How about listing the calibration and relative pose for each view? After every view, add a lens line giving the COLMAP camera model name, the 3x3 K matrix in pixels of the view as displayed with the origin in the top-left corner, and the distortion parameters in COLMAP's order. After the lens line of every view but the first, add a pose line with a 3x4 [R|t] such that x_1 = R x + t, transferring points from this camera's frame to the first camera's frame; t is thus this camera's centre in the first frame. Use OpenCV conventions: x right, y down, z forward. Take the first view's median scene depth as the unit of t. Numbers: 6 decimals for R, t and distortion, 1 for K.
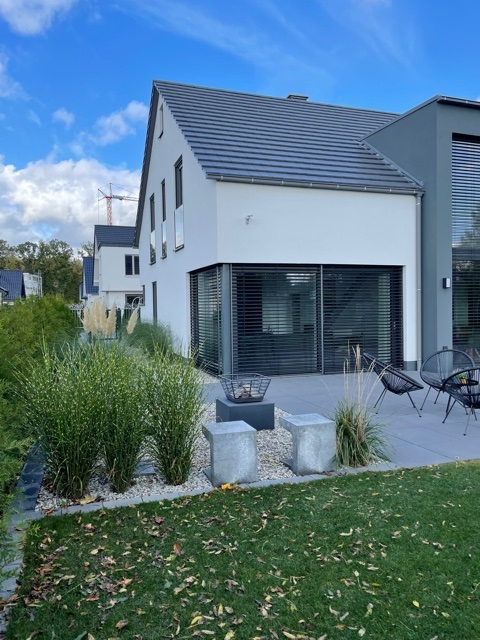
lens RADIAL K [[474.0, 0, 240.0], [0, 474.0, 320.0], [0, 0, 1]] dist [0.091193, -0.126227]
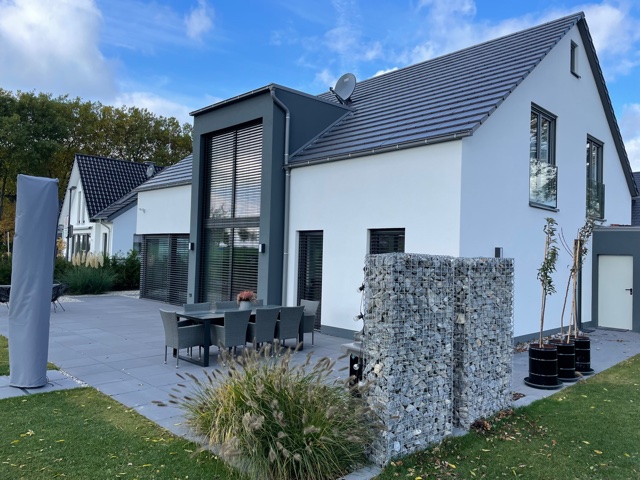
lens RADIAL K [[474.0, 0, 320.0], [0, 474.0, 240.0], [0, 0, 1]] dist [0.091193, -0.126227]
pose [[0.437530, 0.000015, -0.899204, 1.172021], [-0.053239, 0.998246, -0.025888, -0.054032], [0.897626, 0.059200, 0.436764, 0.479301]]
